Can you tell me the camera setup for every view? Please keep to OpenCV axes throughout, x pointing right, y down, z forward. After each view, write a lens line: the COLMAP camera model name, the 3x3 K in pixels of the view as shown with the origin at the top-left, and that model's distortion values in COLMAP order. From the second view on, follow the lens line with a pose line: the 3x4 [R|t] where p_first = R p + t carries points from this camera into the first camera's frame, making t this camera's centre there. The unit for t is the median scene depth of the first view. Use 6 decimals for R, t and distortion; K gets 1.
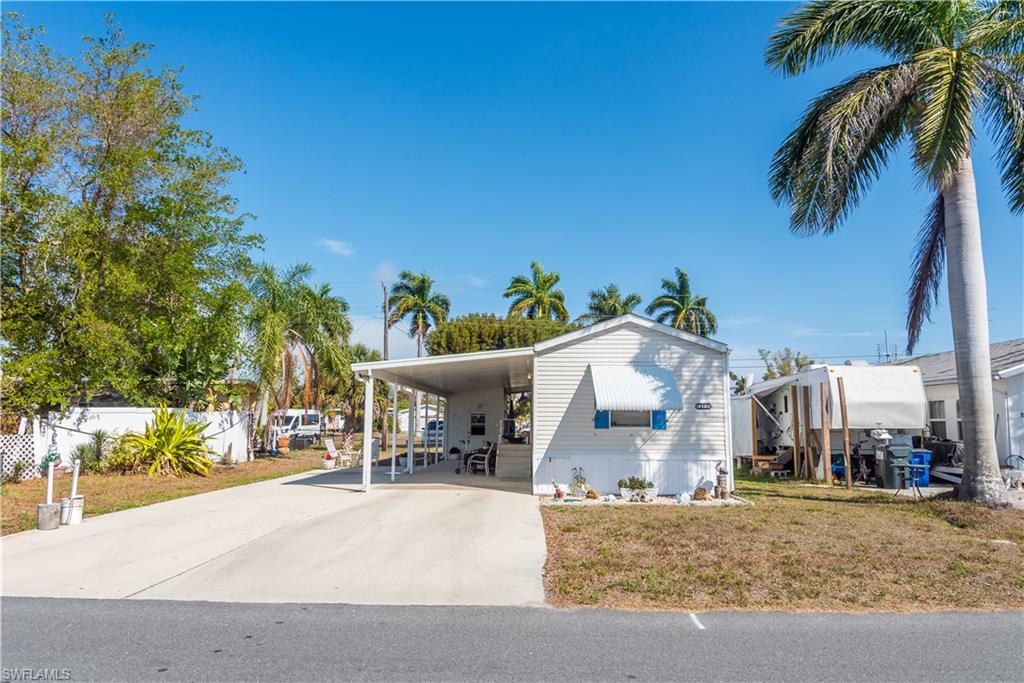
lens RADIAL K [[664.5, 0, 495.4], [0, 664.5, 365.9], [0, 0, 1]] dist [-0.000561, -0.064890]
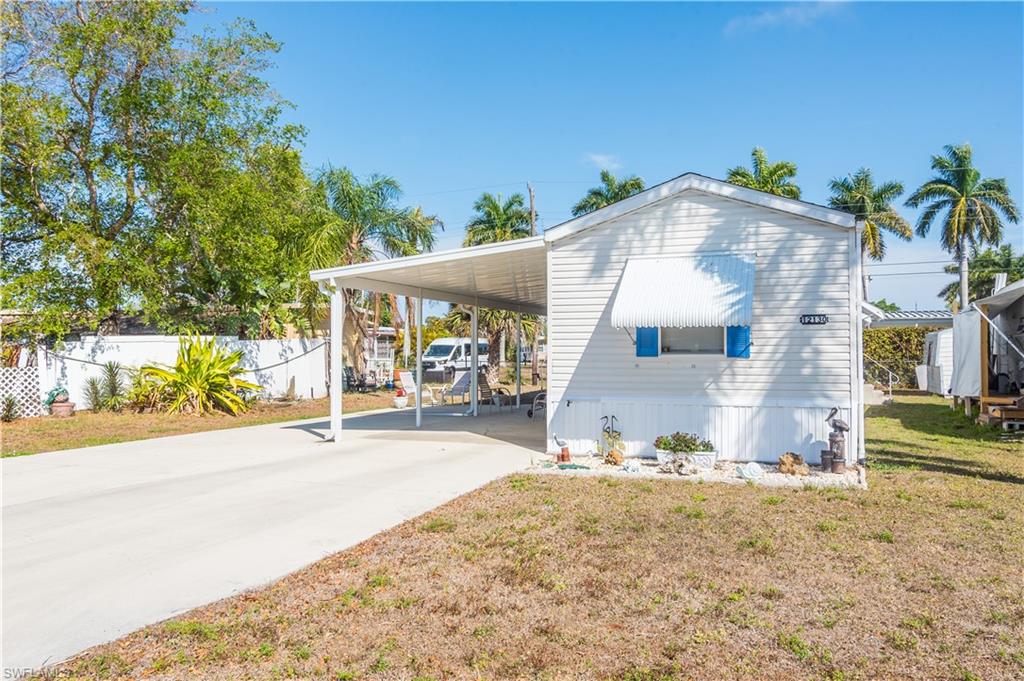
lens RADIAL K [[750.8, 0, 512.0], [0, 750.8, 340.5], [0, 0, 1]] dist [-0.000625, -0.093669]
pose [[0.954792, -0.011036, -0.297070, 0.220175], [0.031592, 0.997419, 0.064482, 0.023839], [0.295592, -0.070952, 0.952676, 0.229642]]
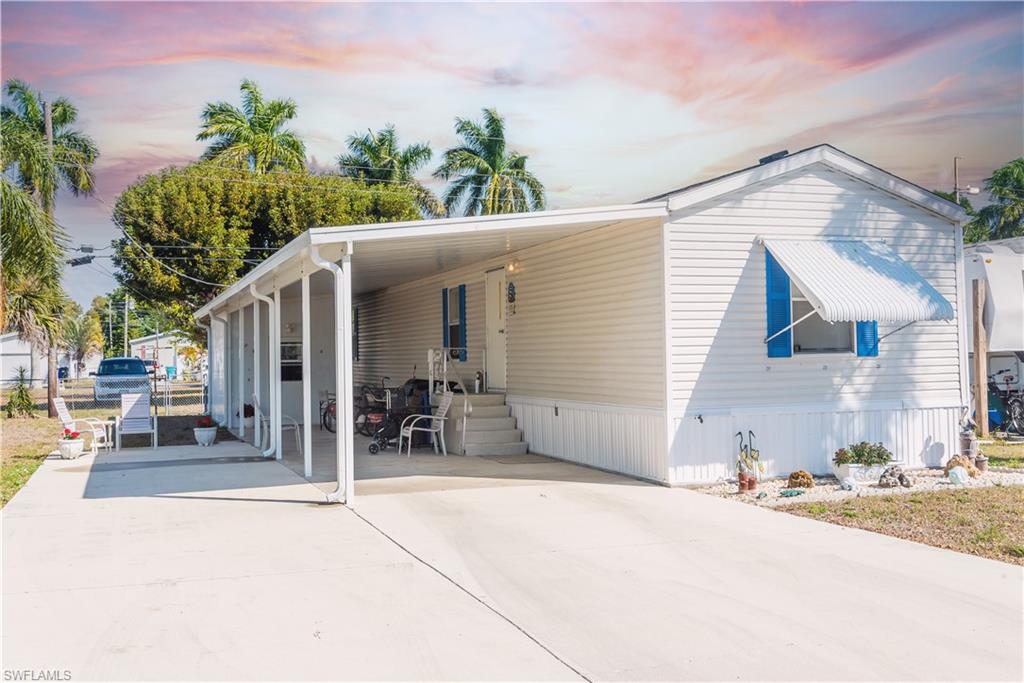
lens RADIAL K [[1066.9, 0, 512.0], [0, 1066.9, 341.5], [0, 0, 1]] dist [-0.015919, -0.006802]
pose [[0.933799, -0.018044, 0.357342, -0.309839], [-0.006955, 0.997623, 0.068550, 0.020437], [-0.357729, -0.066497, 0.931455, 0.234459]]
